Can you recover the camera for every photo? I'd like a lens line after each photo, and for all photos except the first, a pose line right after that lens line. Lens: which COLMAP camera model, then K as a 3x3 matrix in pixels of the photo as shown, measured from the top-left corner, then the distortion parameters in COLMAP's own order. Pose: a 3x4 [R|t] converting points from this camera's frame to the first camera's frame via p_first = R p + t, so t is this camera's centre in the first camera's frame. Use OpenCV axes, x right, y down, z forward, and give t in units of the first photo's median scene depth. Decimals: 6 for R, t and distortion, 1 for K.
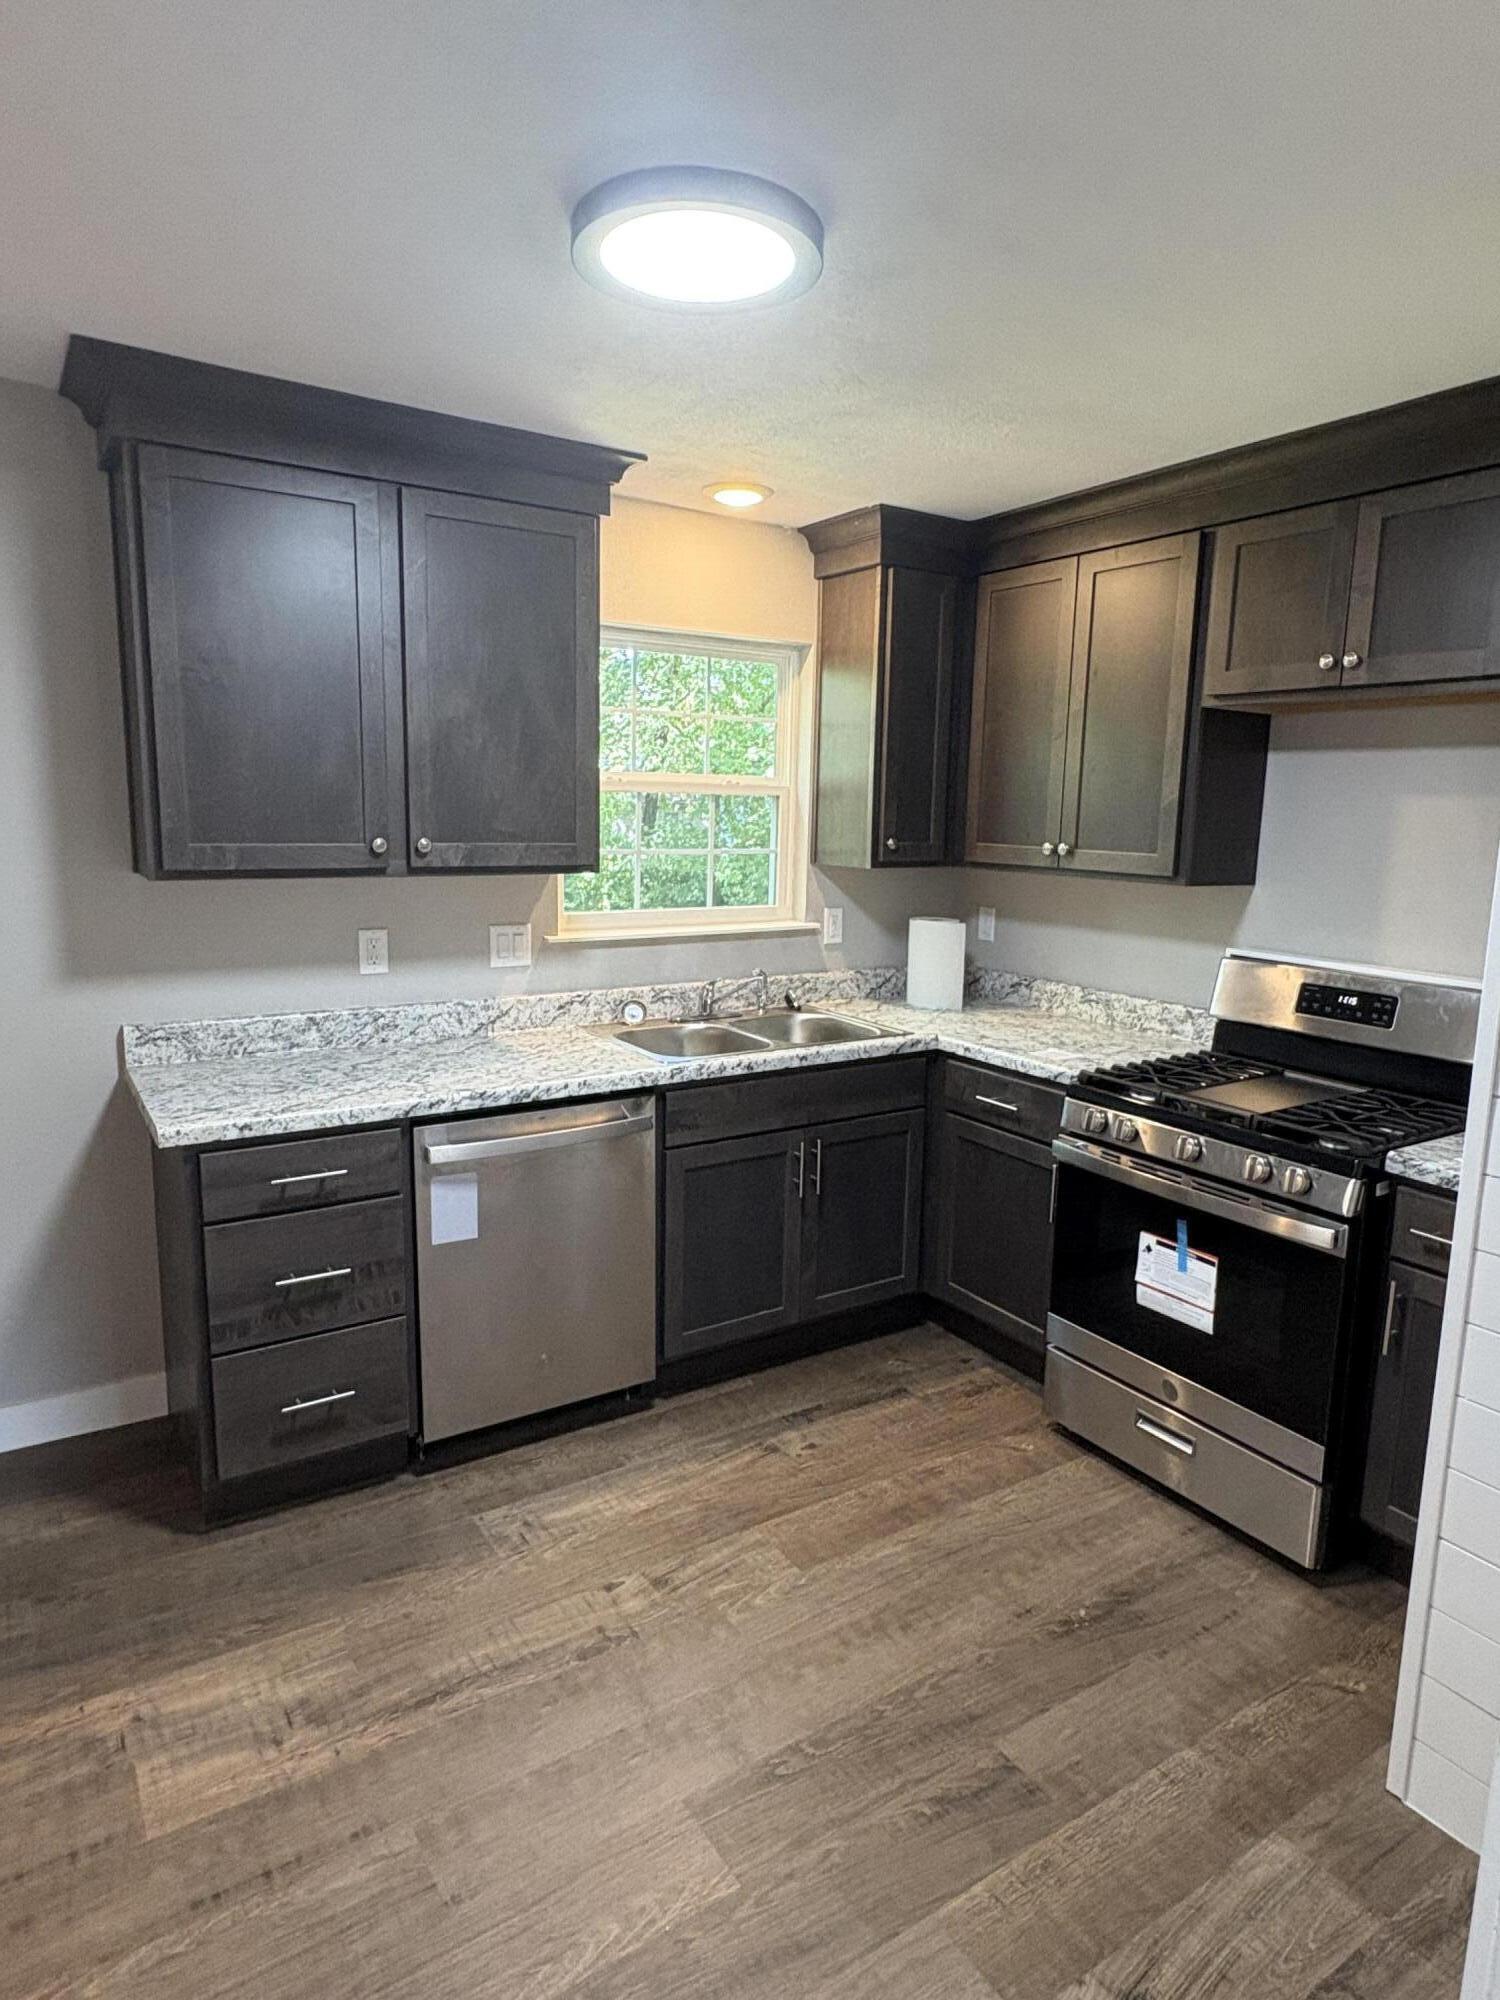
lens RADIAL K [[1178.1, 0, 757.2], [0, 1178.1, 996.6], [0, 0, 1]] dist [-0.000947, 0.001773]
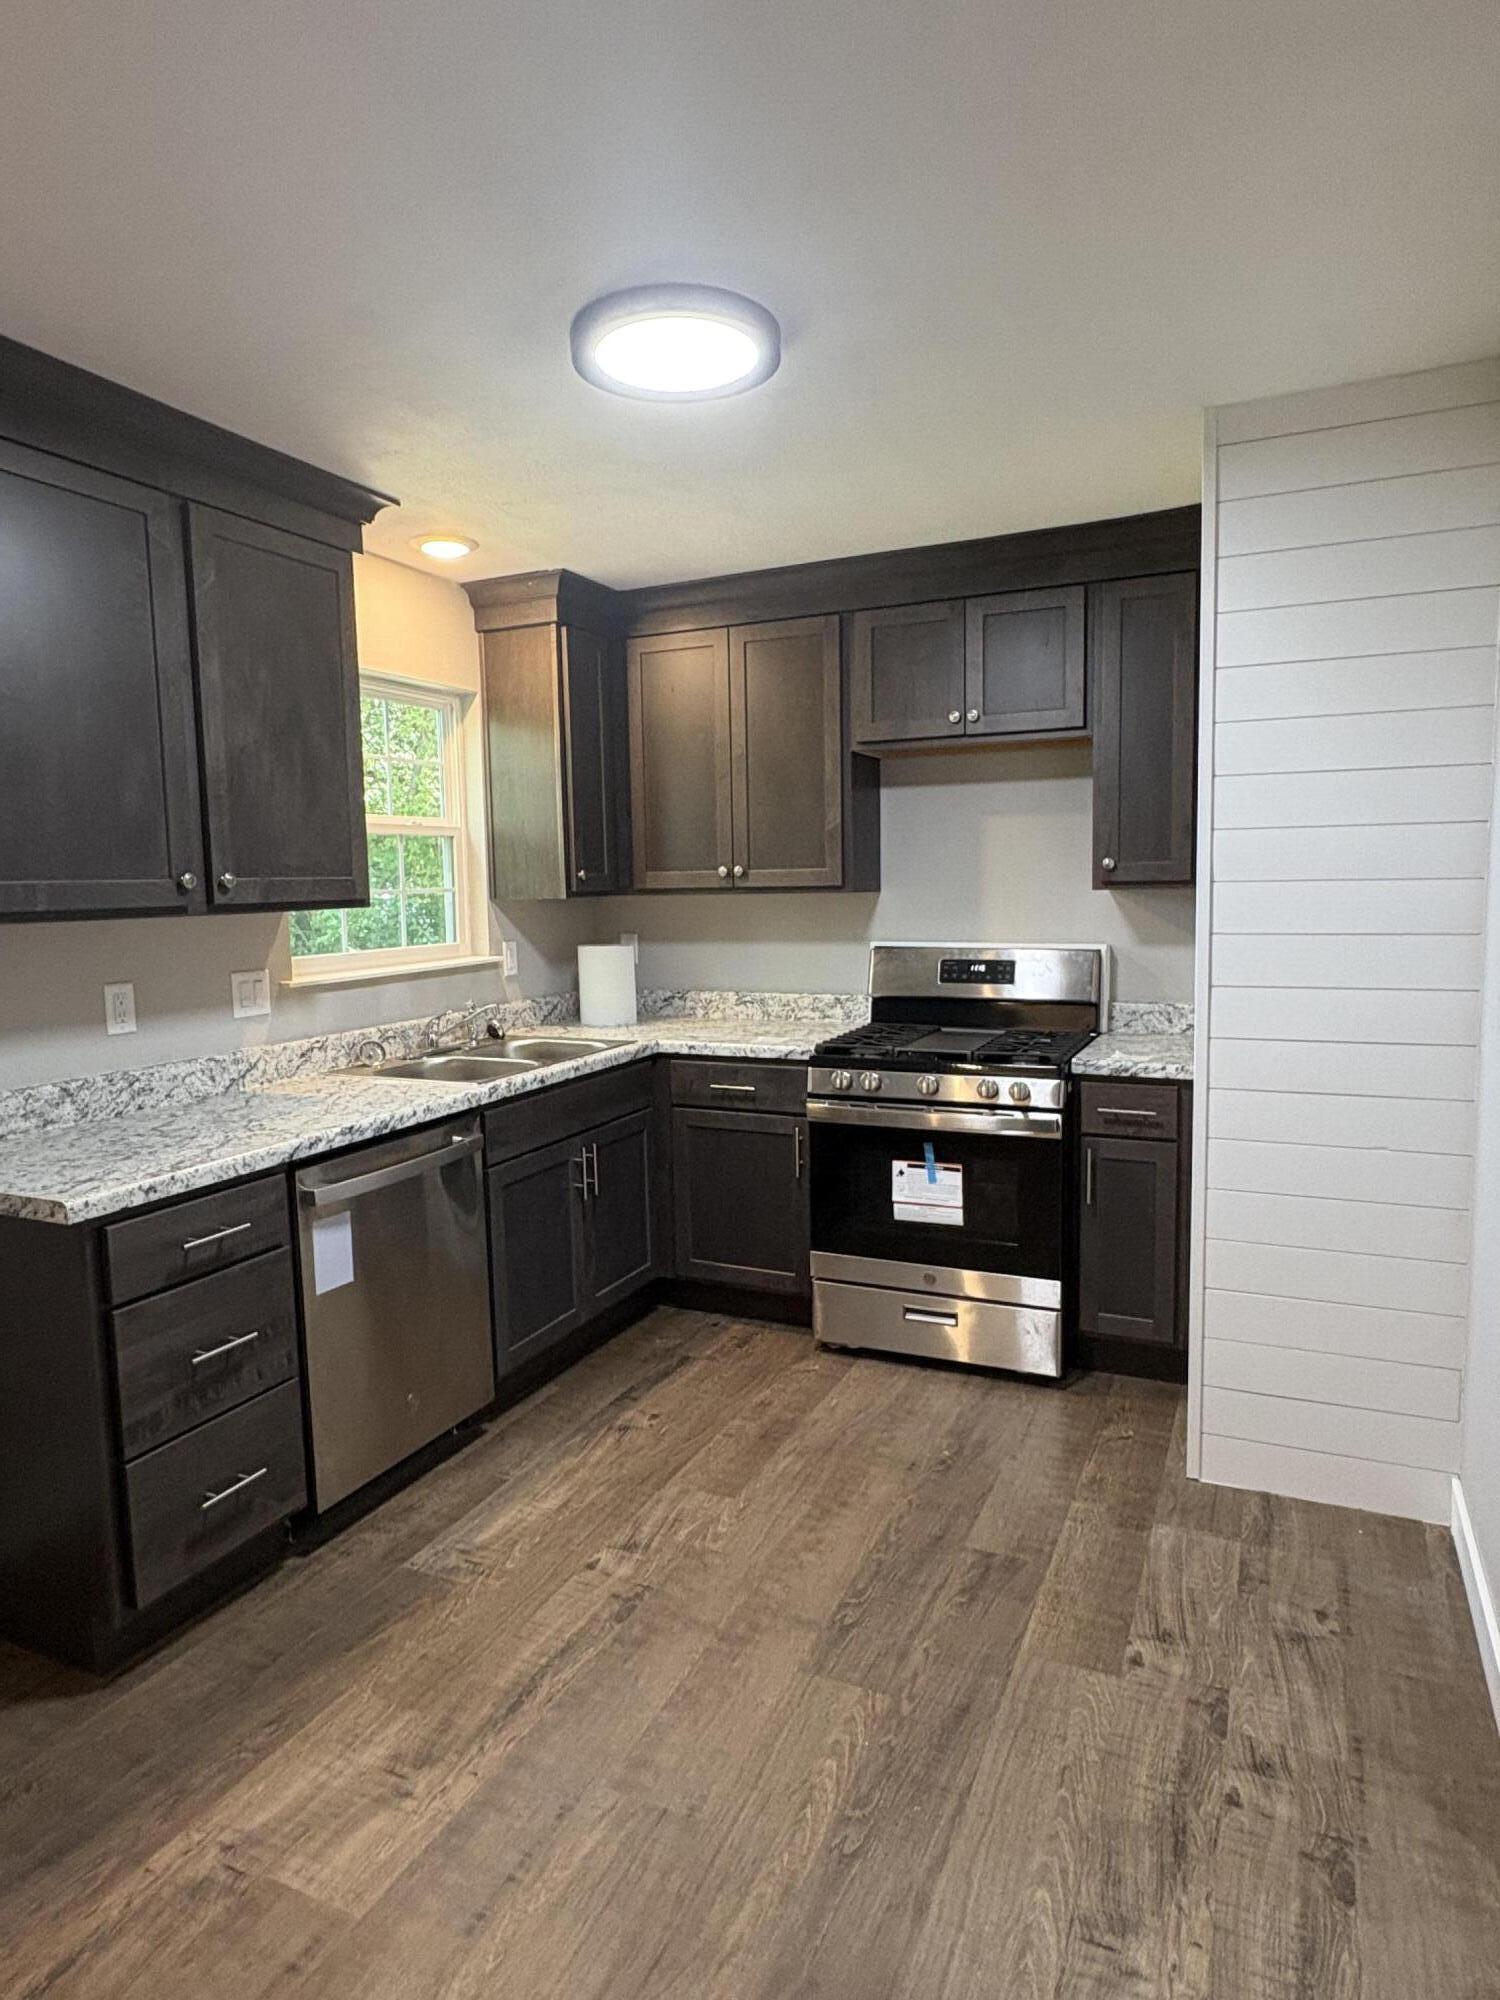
lens RADIAL K [[1178.1, 0, 753.2], [0, 1178.1, 1001.7], [0, 0, 1]] dist [-0.000947, 0.001773]
pose [[0.846342, -0.094449, 0.524199, -0.426867], [0.124606, 0.991952, -0.022454, 0.039914], [-0.517860, 0.084322, 0.851300, -0.003845]]
